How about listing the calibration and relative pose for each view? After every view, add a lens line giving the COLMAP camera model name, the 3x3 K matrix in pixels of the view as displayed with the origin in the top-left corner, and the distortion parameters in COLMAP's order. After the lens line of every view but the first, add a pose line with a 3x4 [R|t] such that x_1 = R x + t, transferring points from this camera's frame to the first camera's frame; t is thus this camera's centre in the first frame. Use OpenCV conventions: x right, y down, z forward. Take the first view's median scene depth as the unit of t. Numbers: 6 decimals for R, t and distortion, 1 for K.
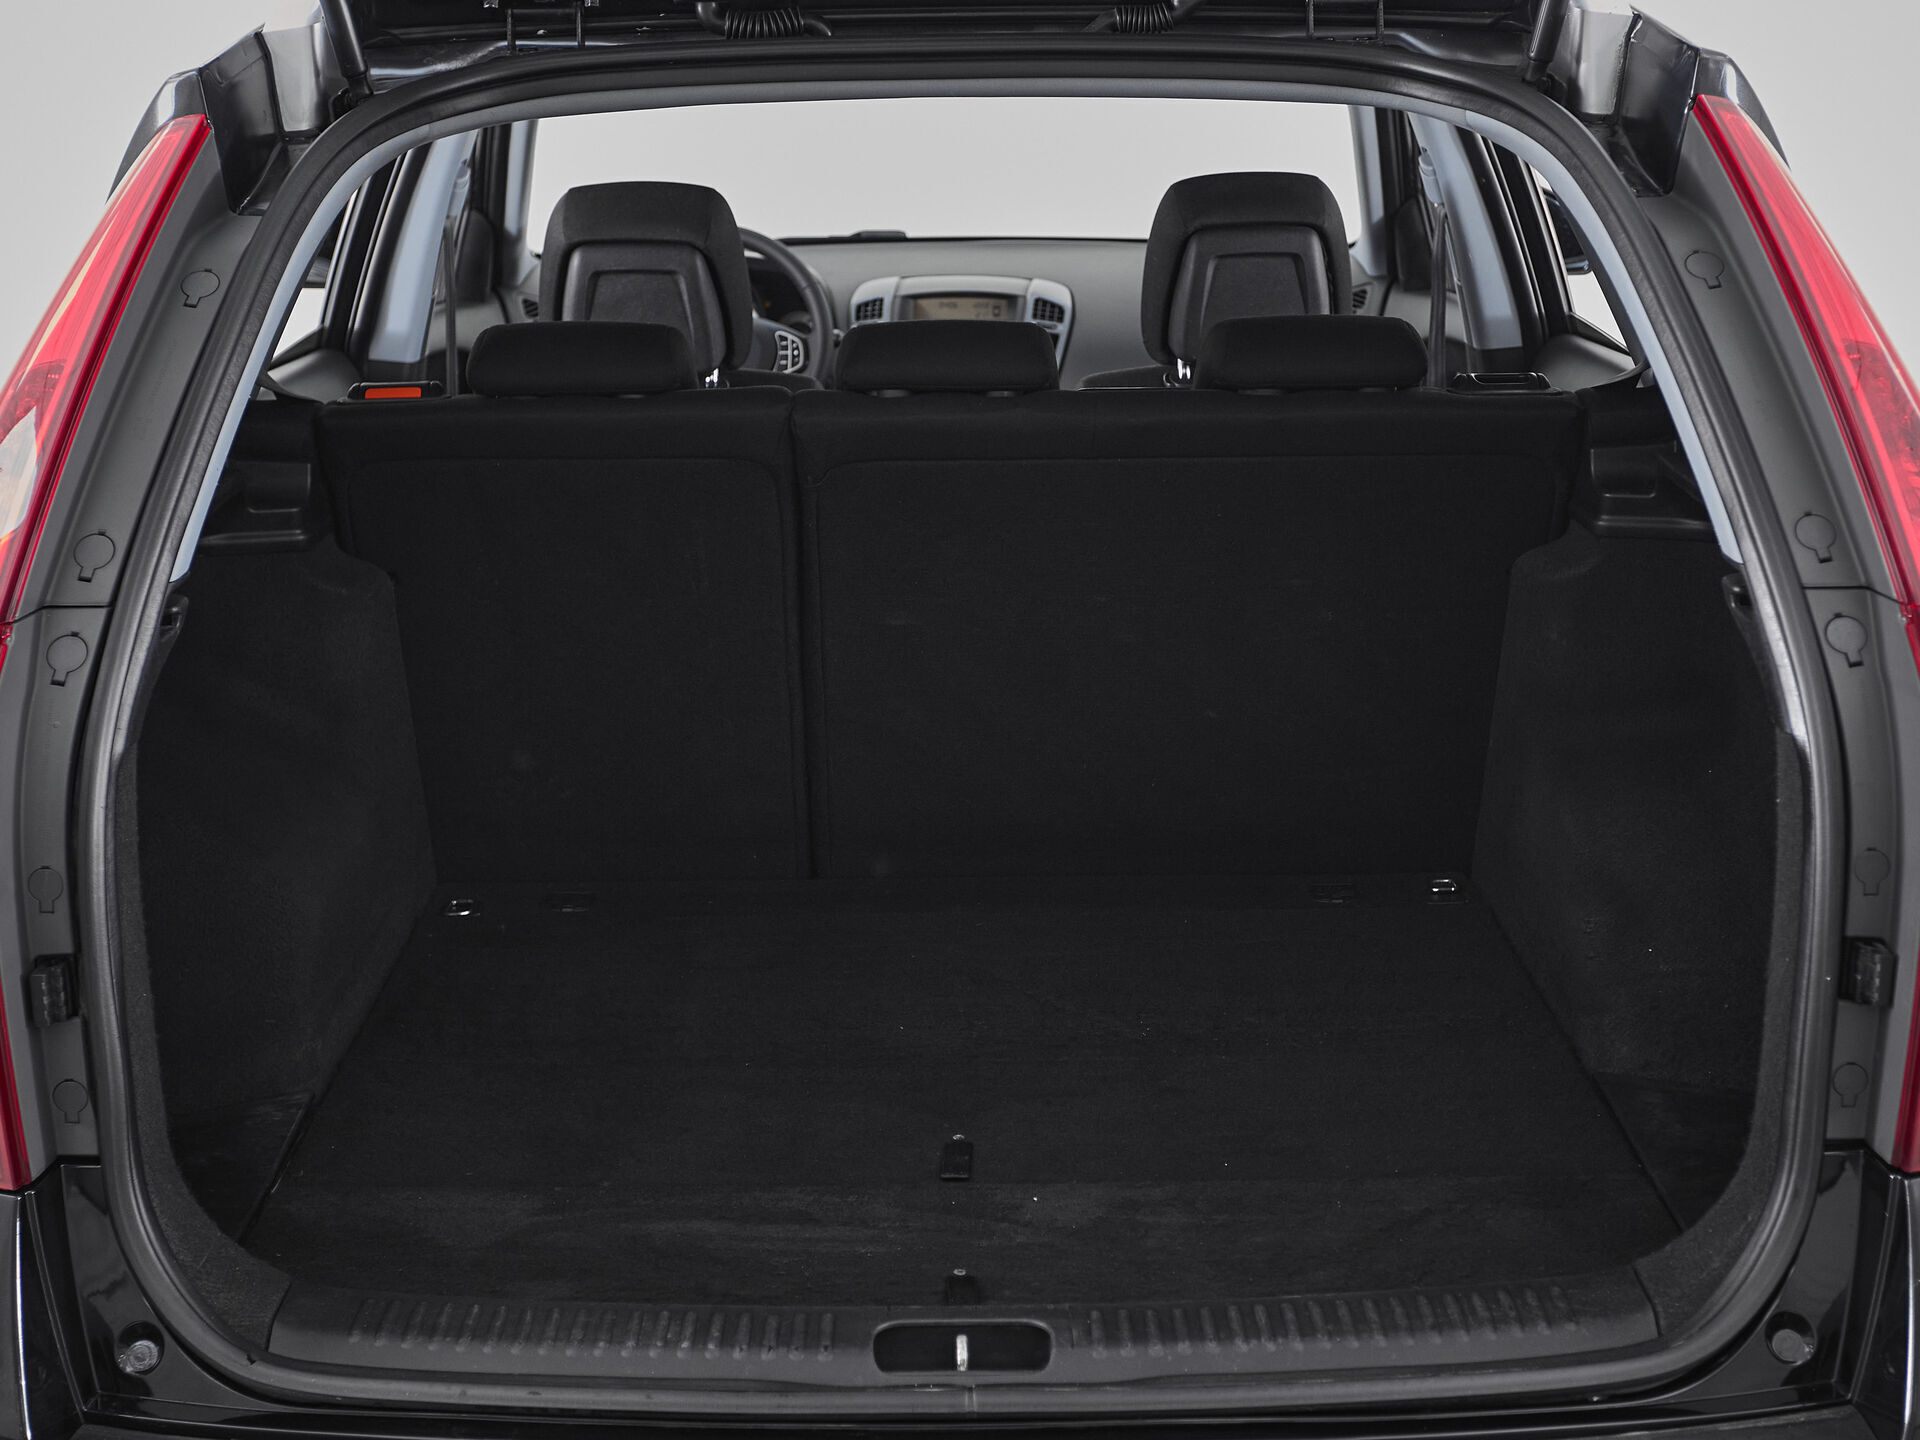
lens RADIAL K [[3330.5, 0, 958.5], [0, 3330.5, 719.5], [0, 0, 1]] dist [0.019832, 0.000000]
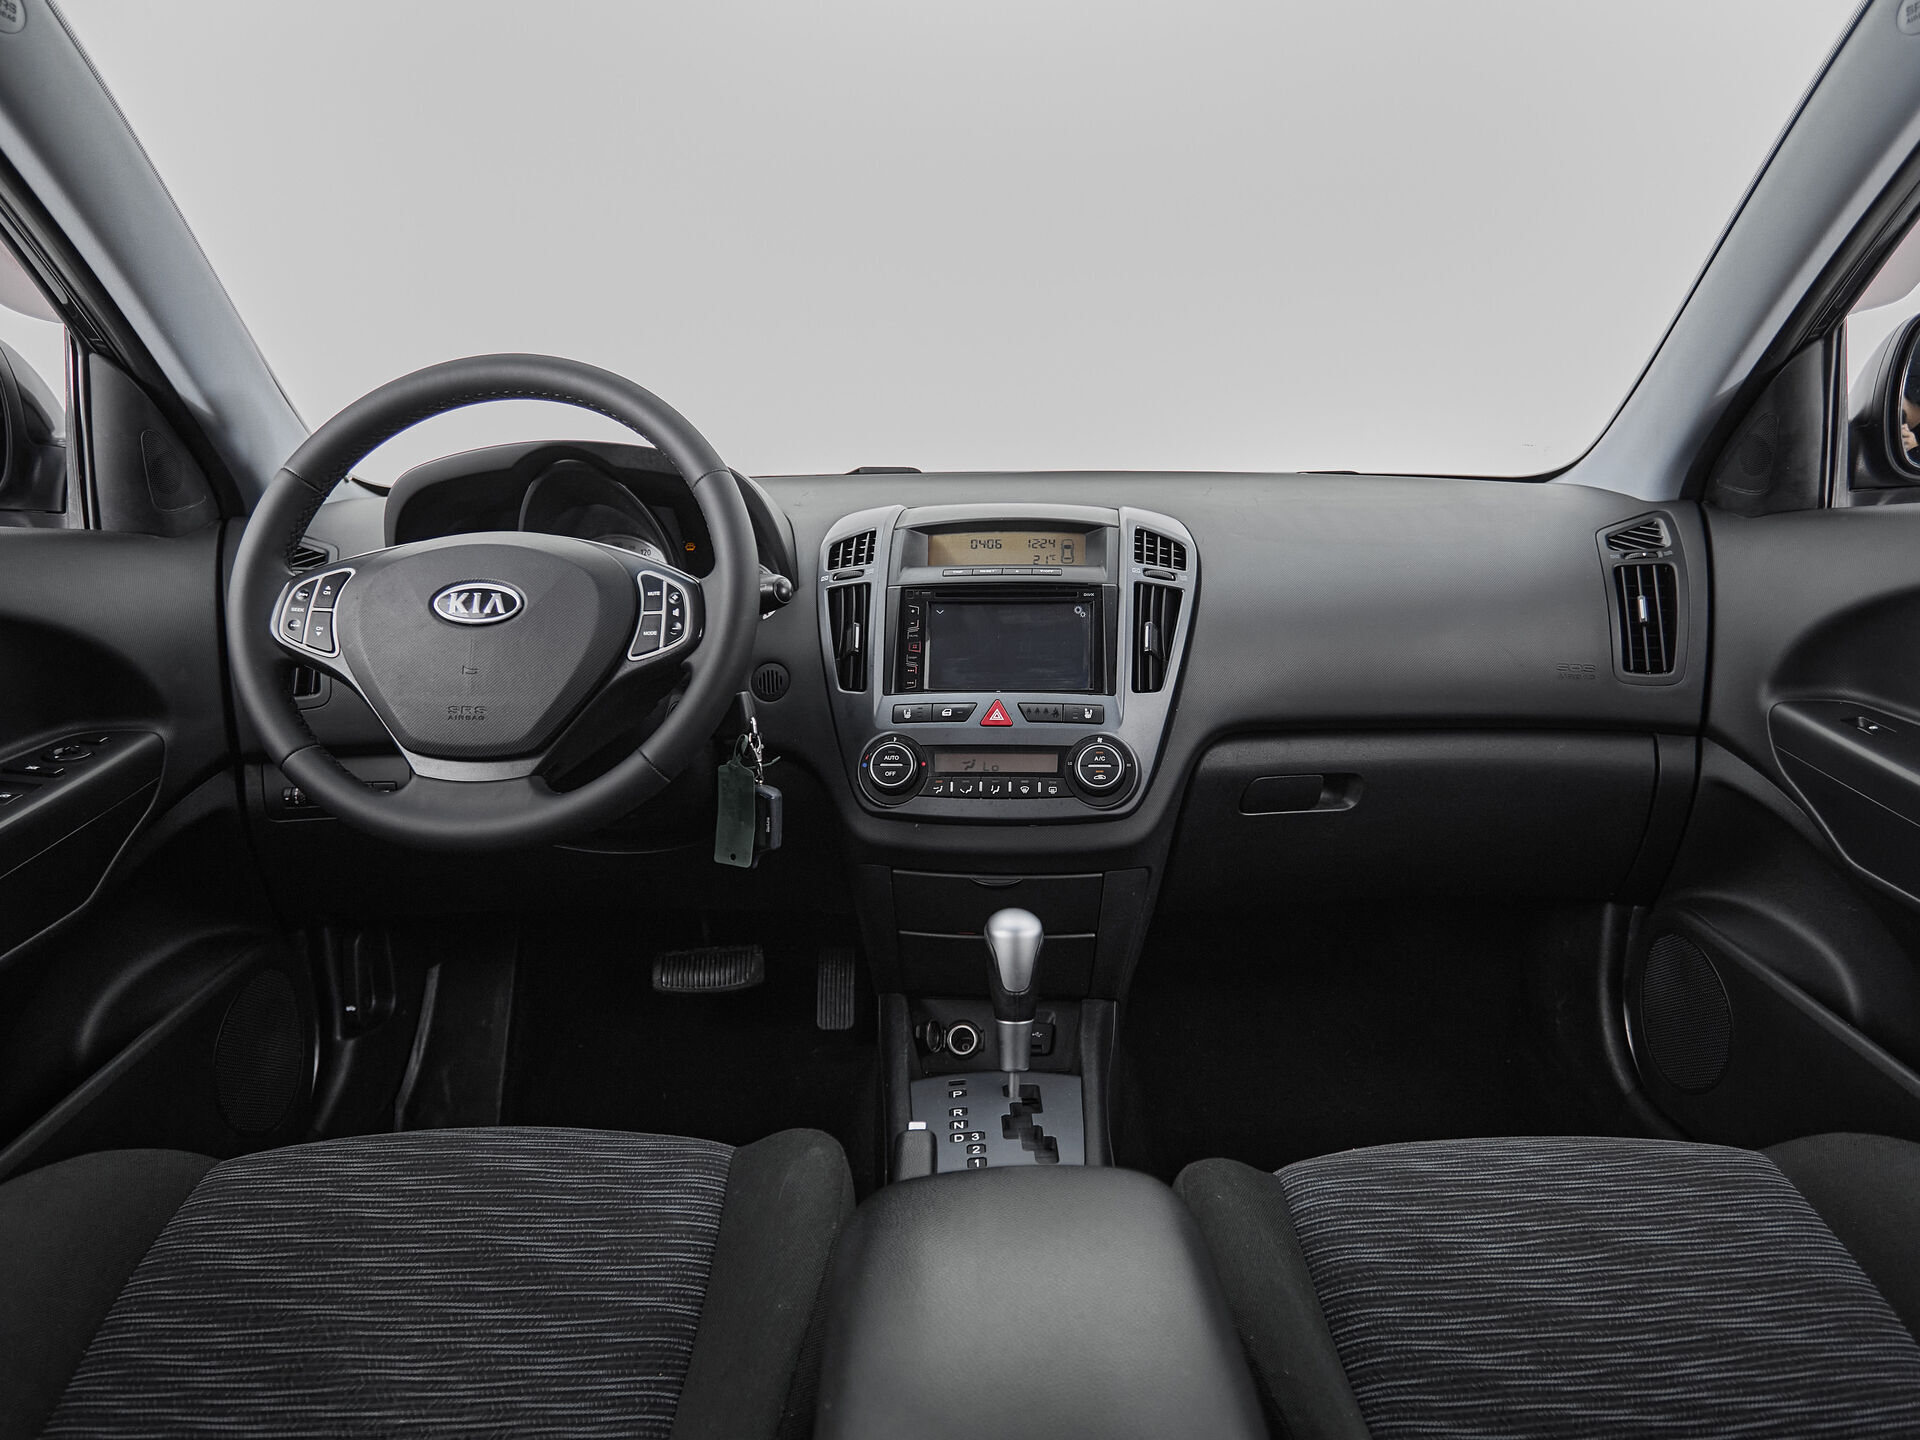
lens RADIAL K [[1222.3, 0, 999.3], [0, 1222.3, 784.1], [0, 0, 1]] dist [0.003350, -0.006498]
pose [[0.999272, -0.008092, 0.037287, -0.009193], [0.008387, 0.999935, -0.007763, -0.080002], [-0.037222, 0.008070, 0.999274, 0.784828]]
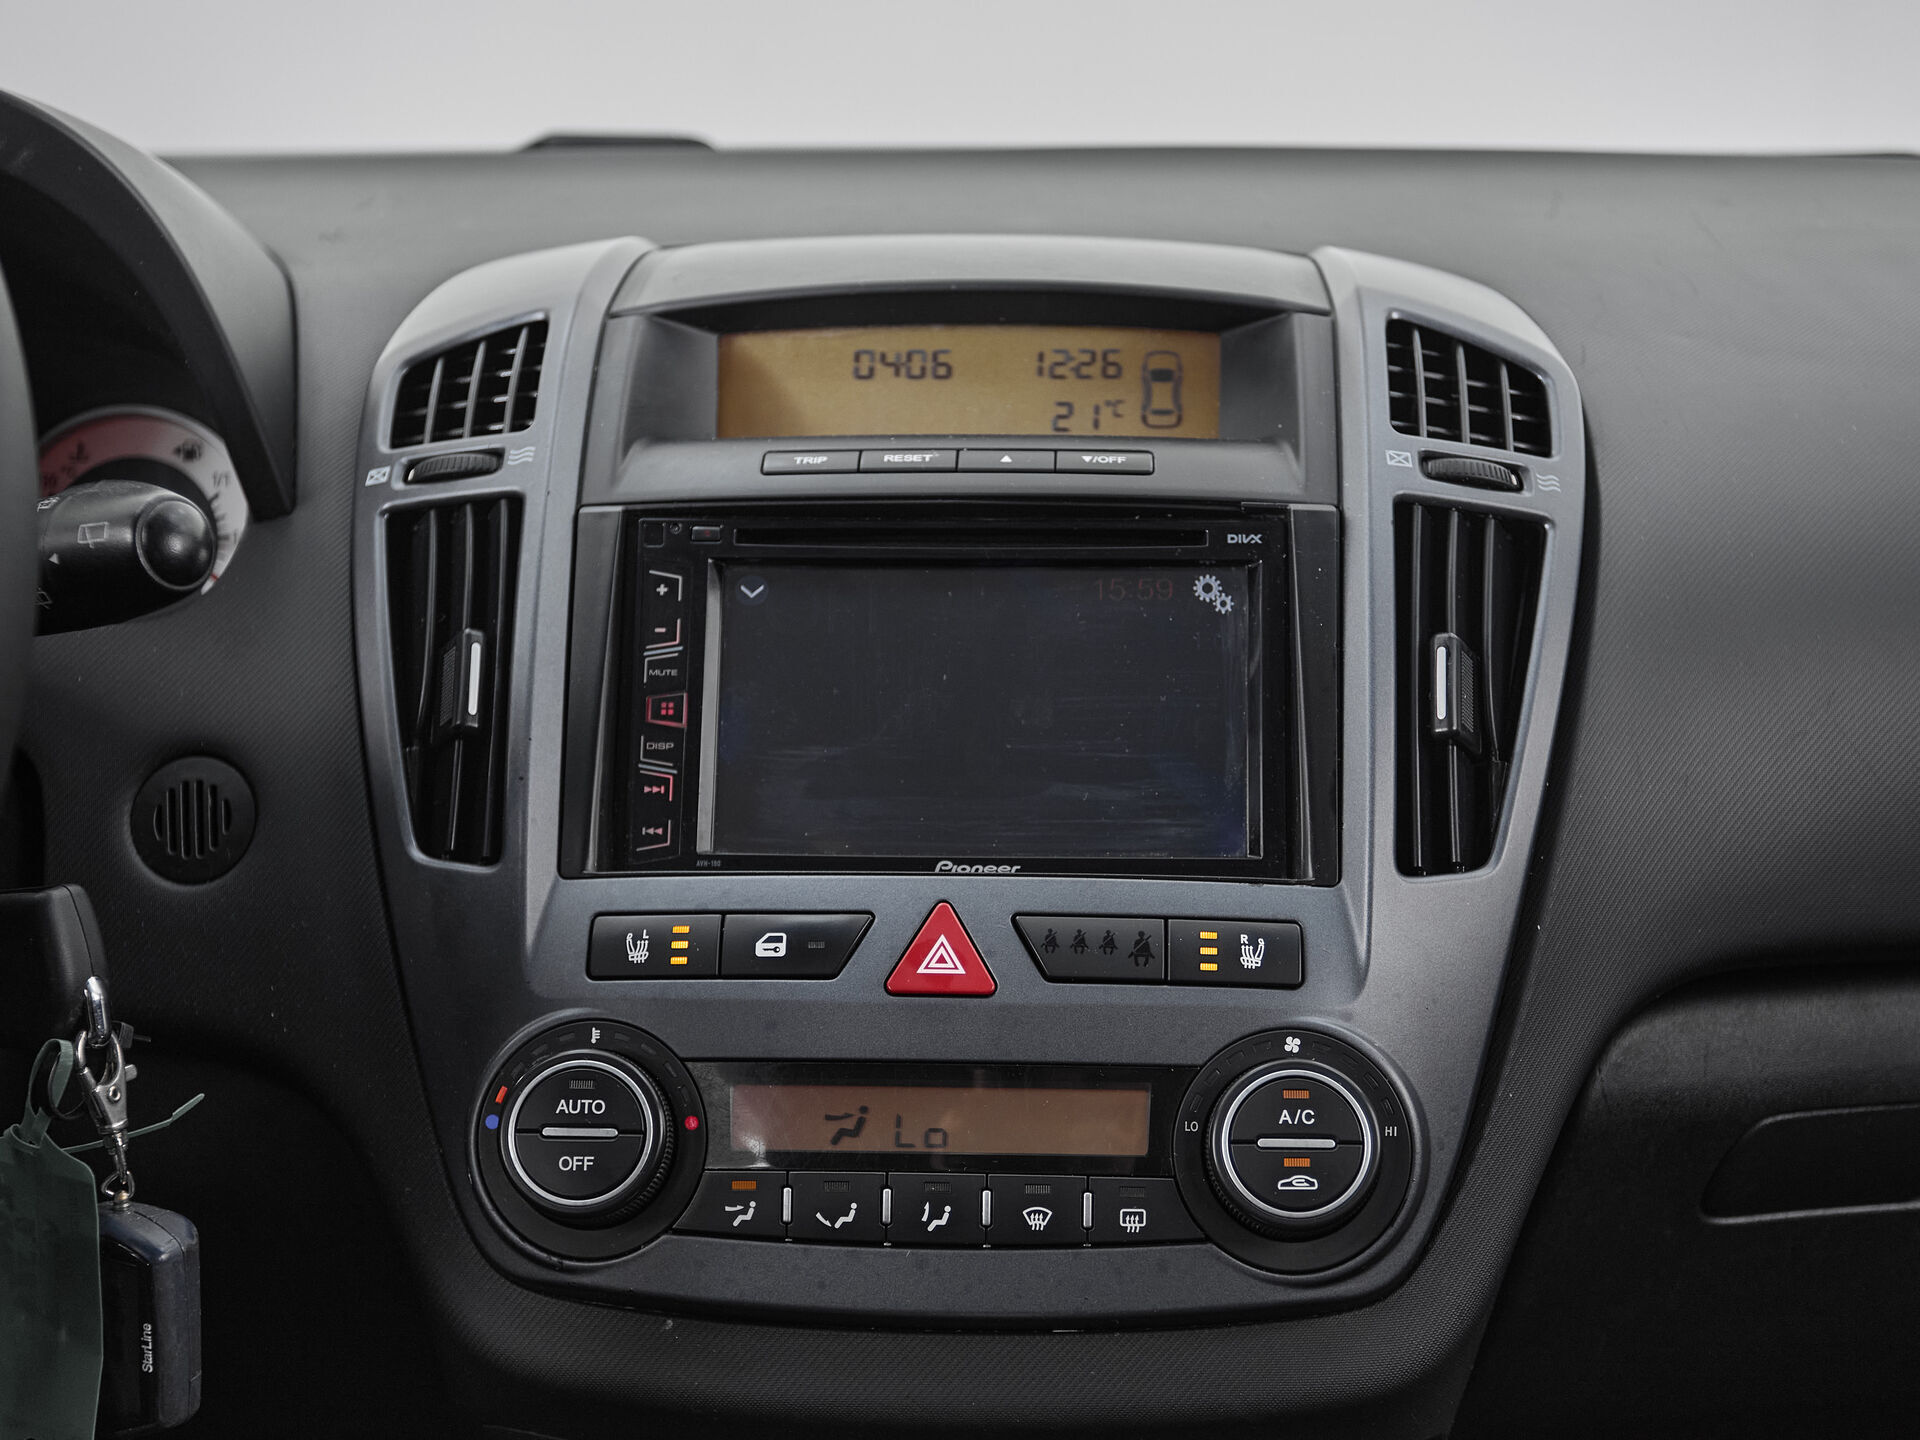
lens RADIAL K [[2453.6, 0, 958.5], [0, 2453.6, 846.7], [0, 0, 1]] dist [0.009541, 0.000000]
pose [[0.998348, -0.006759, 0.057062, -0.007956], [0.006291, 0.999945, 0.008377, -0.098822], [-0.057115, -0.008005, 0.998336, 0.865446]]
